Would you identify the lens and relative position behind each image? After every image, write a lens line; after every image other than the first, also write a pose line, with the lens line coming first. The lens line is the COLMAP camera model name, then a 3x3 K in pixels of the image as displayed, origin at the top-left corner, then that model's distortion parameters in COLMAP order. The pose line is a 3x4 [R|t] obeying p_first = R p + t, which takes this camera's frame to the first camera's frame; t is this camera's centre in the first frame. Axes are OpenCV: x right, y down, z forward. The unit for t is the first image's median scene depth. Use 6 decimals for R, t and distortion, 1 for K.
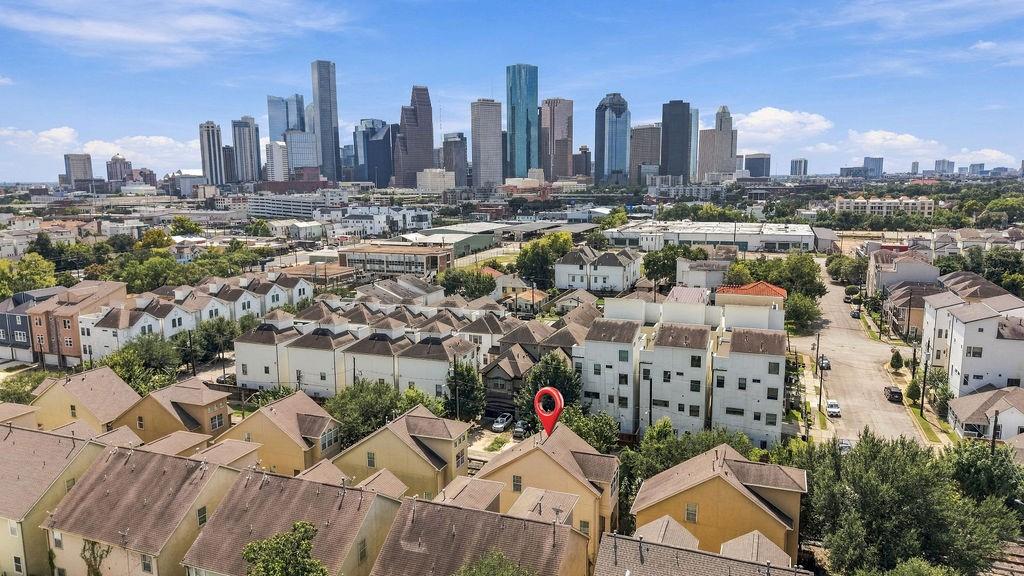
lens RADIAL K [[679.3, 0, 512.0], [0, 679.3, 288.0], [0, 0, 1]] dist [0.002999, -0.002348]
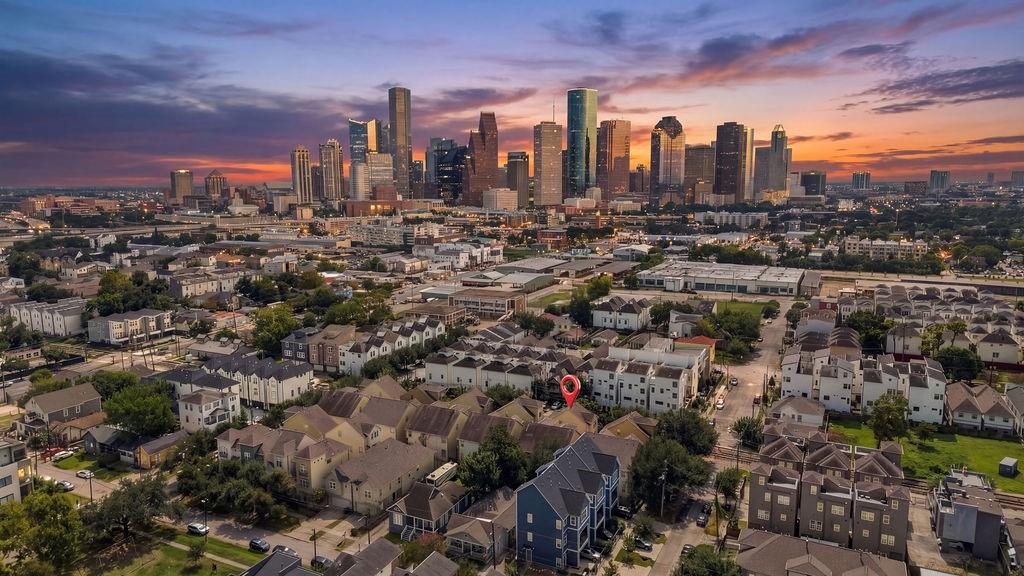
lens RADIAL K [[679.3, 0, 512.0], [0, 679.3, 288.0], [0, 0, 1]] dist [0.002999, -0.002348]
pose [[0.996195, 0.018551, -0.085155, 0.005602], [-0.019067, 0.999804, -0.005252, -0.039844], [0.085041, 0.006856, 0.996354, -0.288004]]
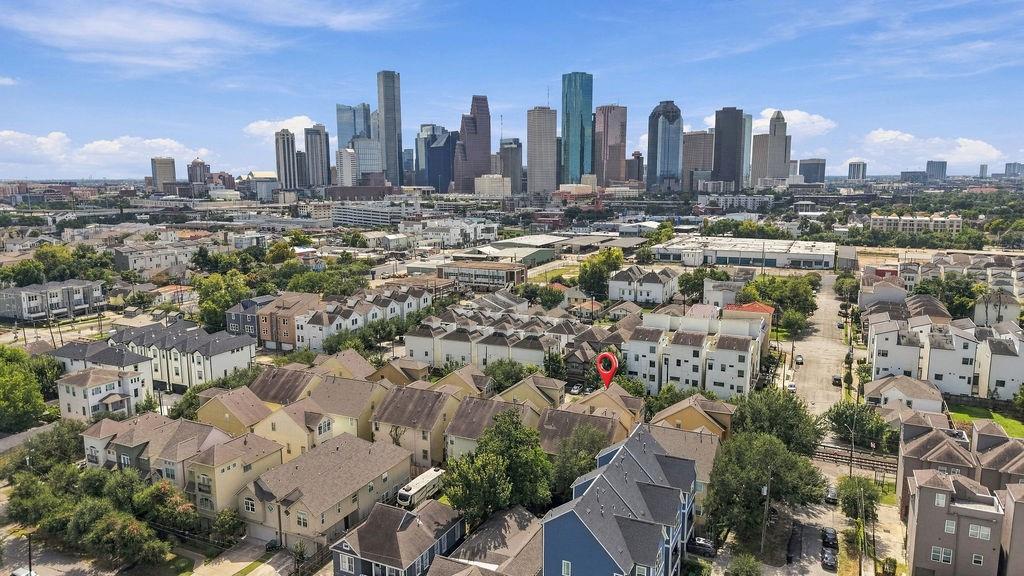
lens RADIAL K [[679.3, 0, 512.0], [0, 679.3, 288.0], [0, 0, 1]] dist [0.002999, -0.002348]
pose [[0.997170, 0.017647, -0.073075, -0.013649], [-0.017556, 0.999844, 0.001890, -0.010914], [0.073097, -0.000602, 0.997325, -0.156522]]
